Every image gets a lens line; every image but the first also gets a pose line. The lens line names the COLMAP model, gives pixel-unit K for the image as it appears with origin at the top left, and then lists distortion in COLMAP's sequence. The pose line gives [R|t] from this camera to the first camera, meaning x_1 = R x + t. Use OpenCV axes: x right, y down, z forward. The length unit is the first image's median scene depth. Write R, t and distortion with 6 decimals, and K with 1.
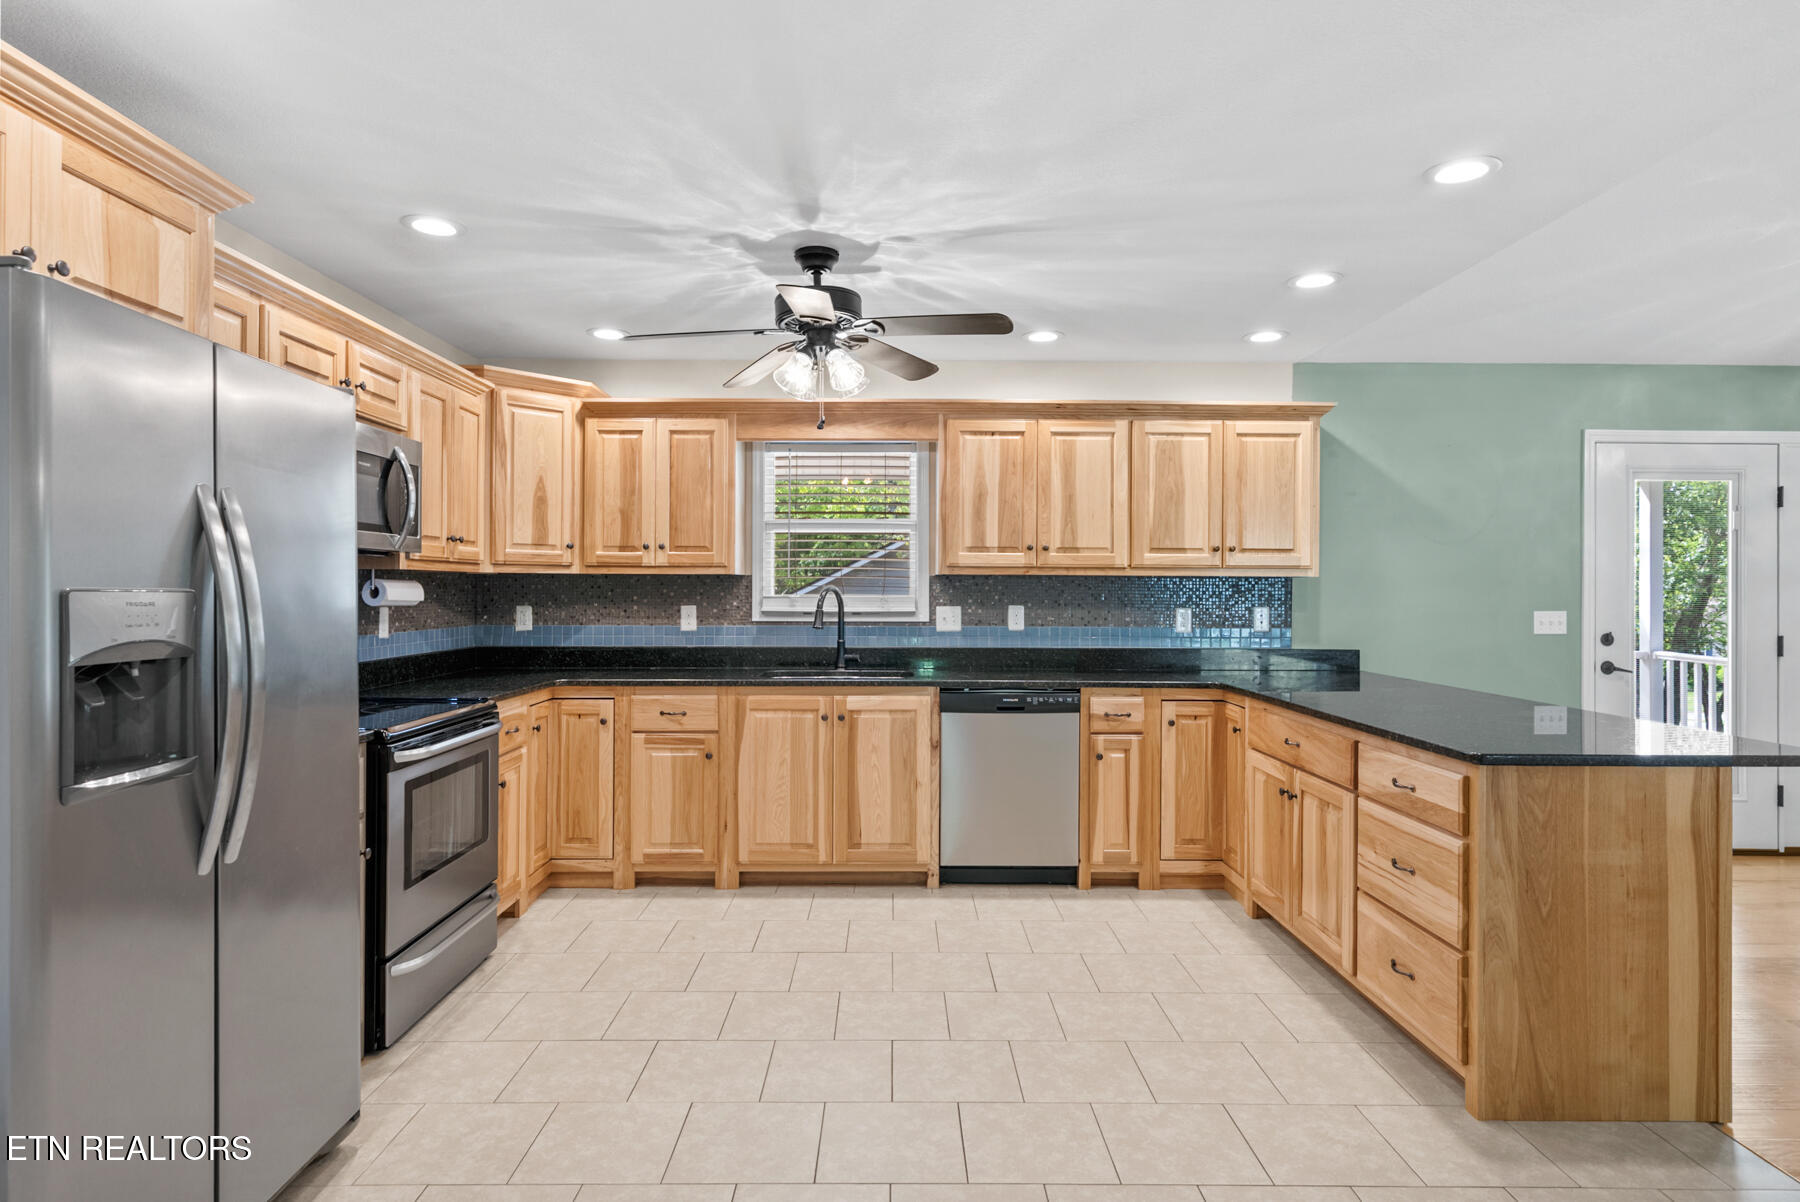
lens RADIAL K [[959.0, 0, 900.3], [0, 959.0, 582.1], [0, 0, 1]] dist [0.004659, -0.000610]
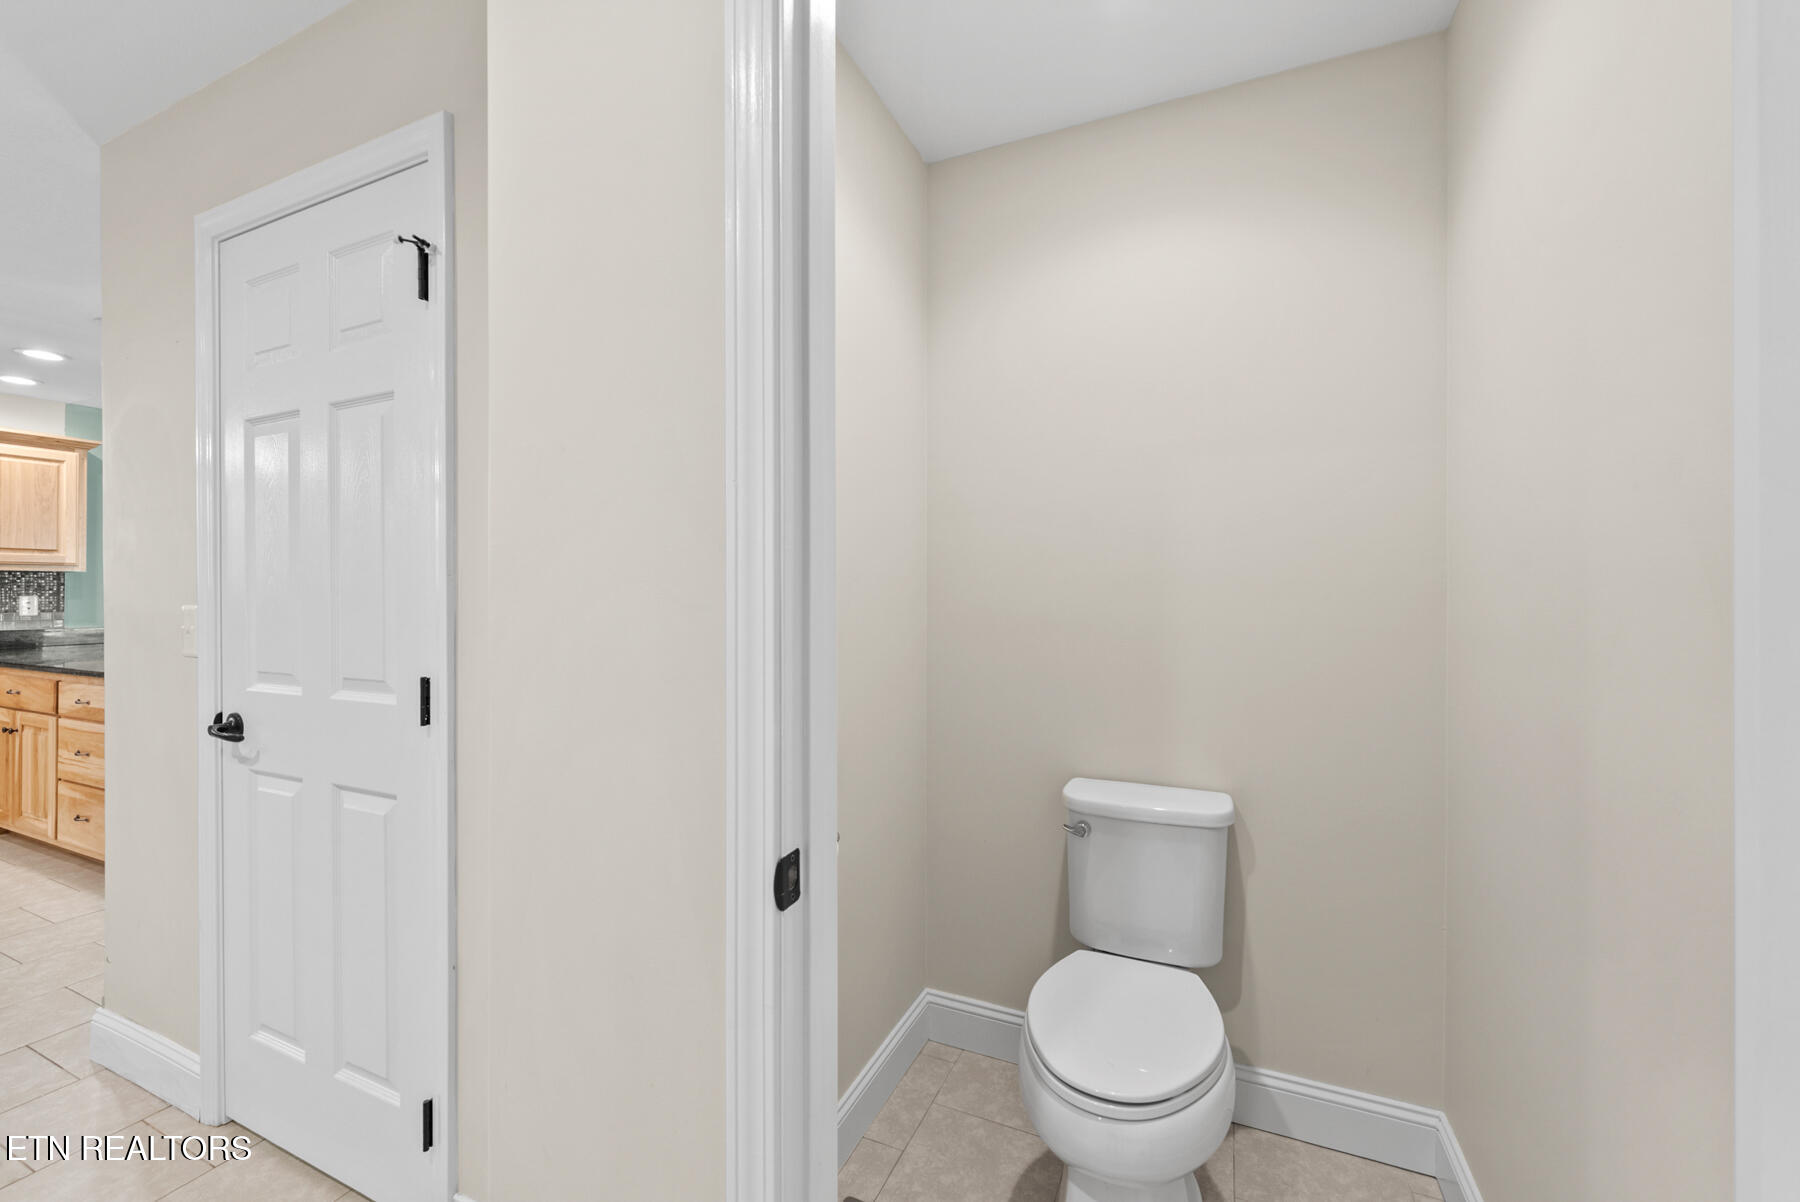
lens RADIAL K [[714.7, 0, 889.9], [0, 714.7, 585.6], [0, 0, 1]] dist [-0.002730, 0.000031]
pose [[0.418158, -0.003189, 0.908369, 0.009789], [-0.001272, 0.999991, 0.004095, 0.008814], [-0.908373, -0.002868, 0.418150, -0.448539]]
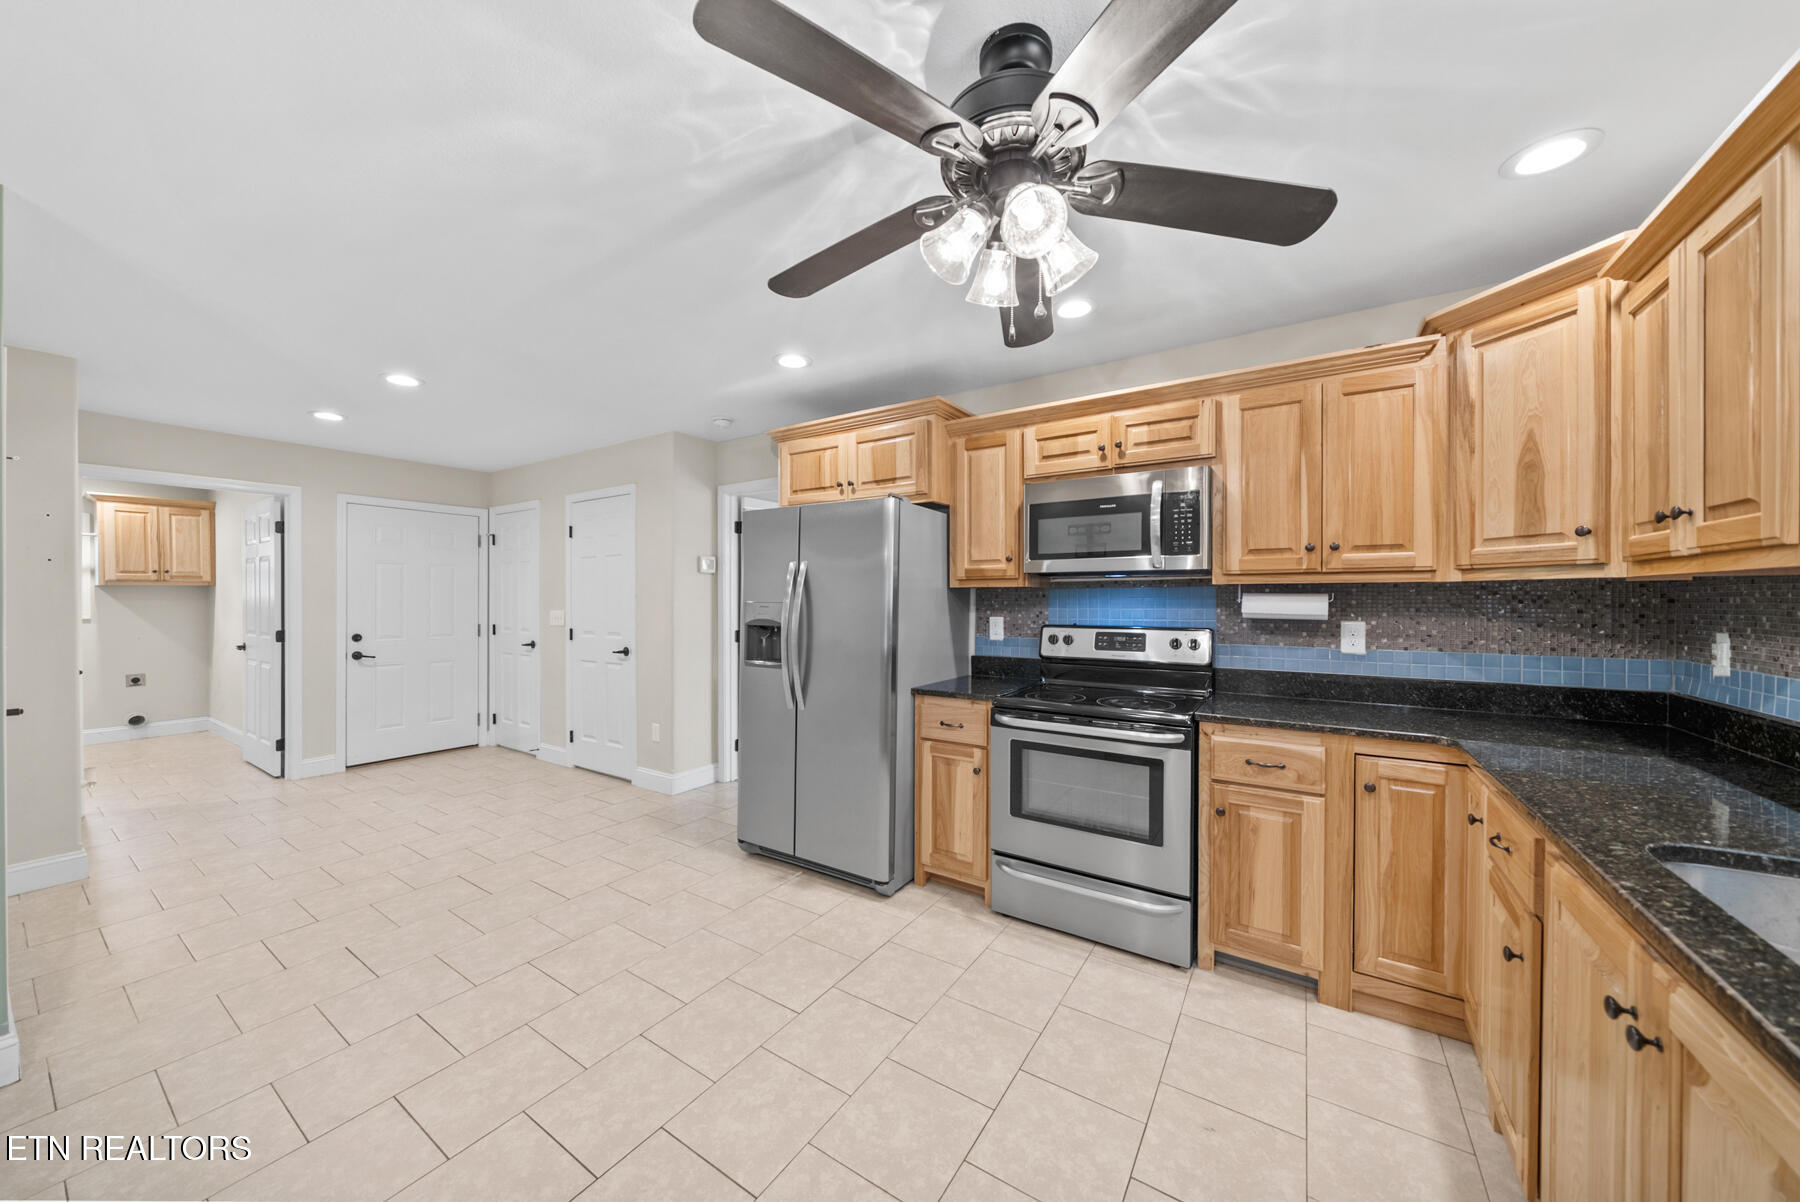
lens RADIAL K [[621.1, 0, 896.0], [0, 621.1, 600.8], [0, 0, 1]] dist [-0.005762, 0.000199]
pose [[-0.557835, 0.001419, -0.829951, 0.222850], [0.005140, 0.999985, -0.001745, 0.003848], [0.829936, -0.005240, -0.557834, 0.909548]]
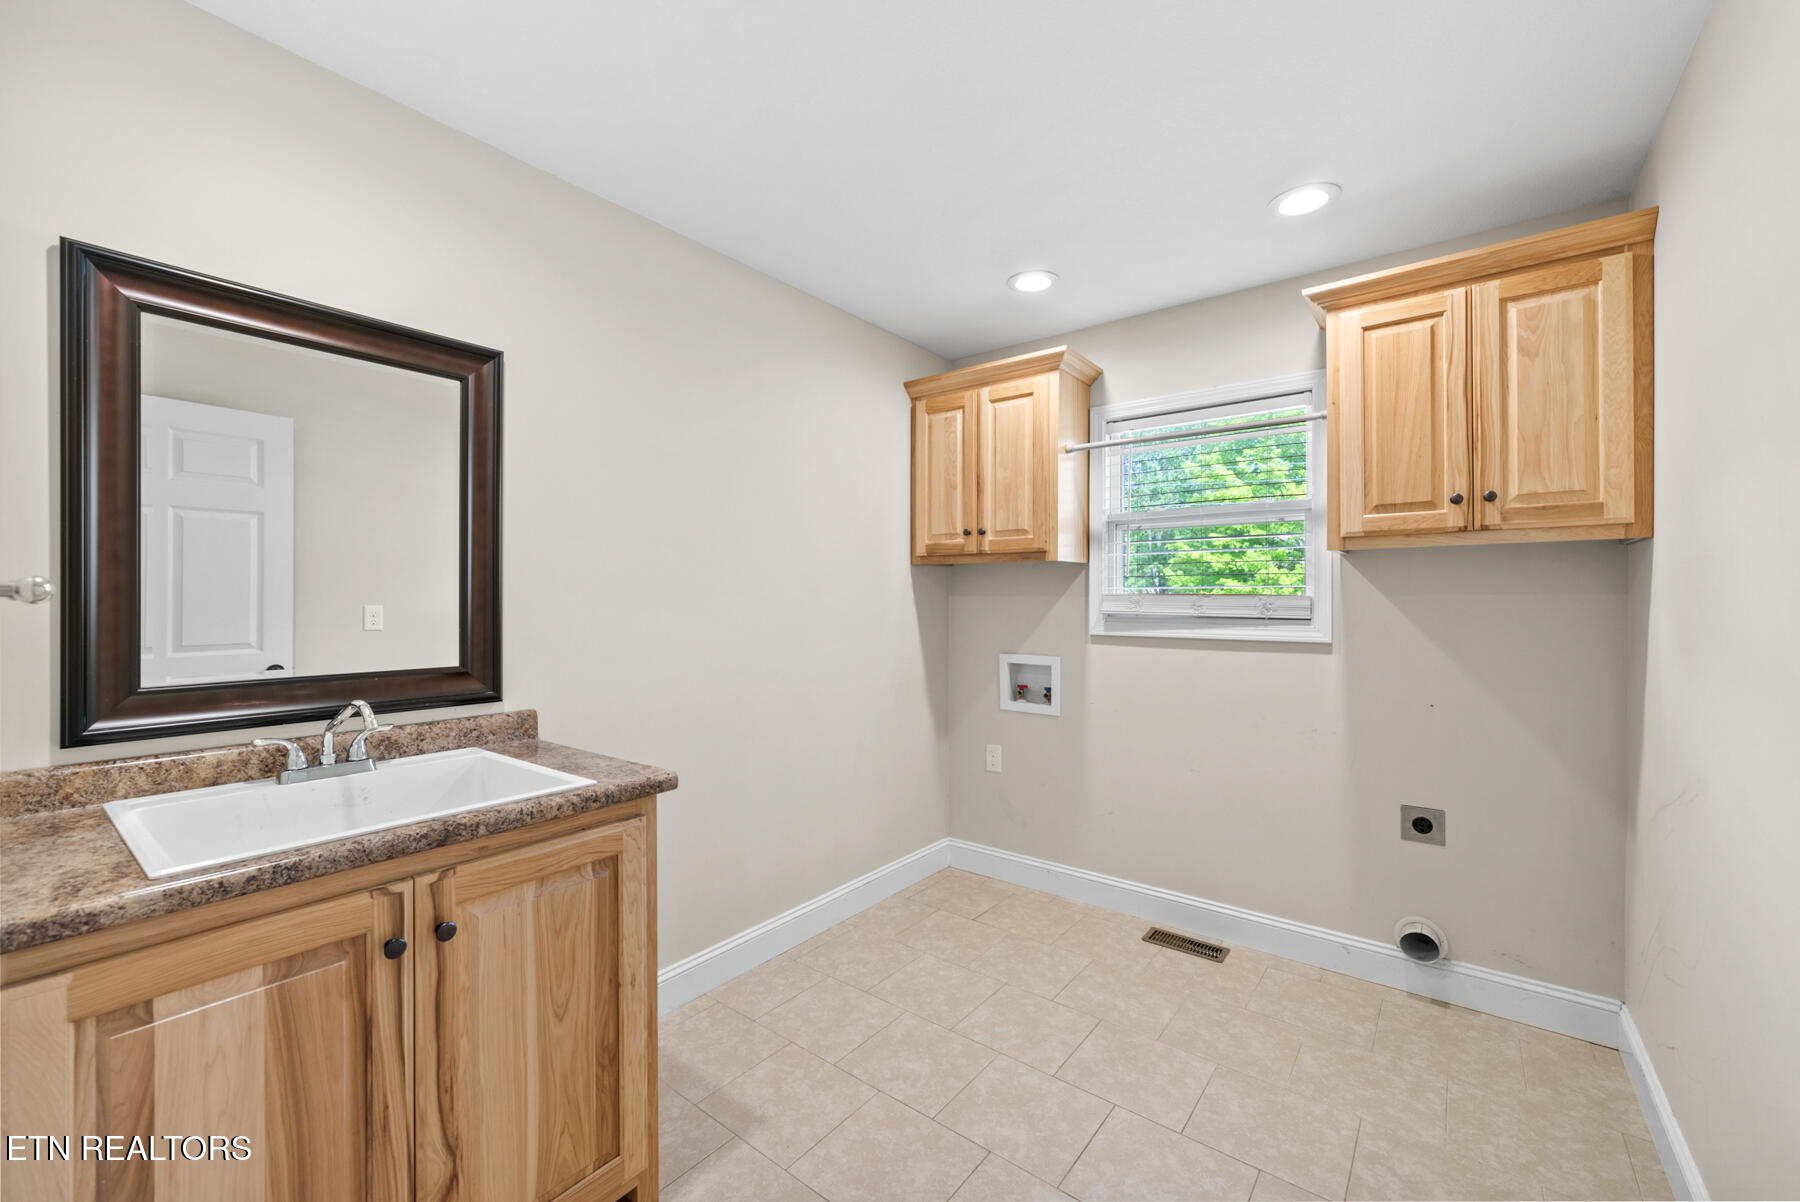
lens RADIAL K [[714.7, 0, 897.8], [0, 714.7, 597.4], [0, 0, 1]] dist [-0.002730, 0.000031]
pose [[-0.783925, -0.004817, 0.620837, 0.006239], [-0.005305, 0.999985, 0.001060, -0.003946], [-0.620833, -0.002462, -0.783939, -0.574522]]
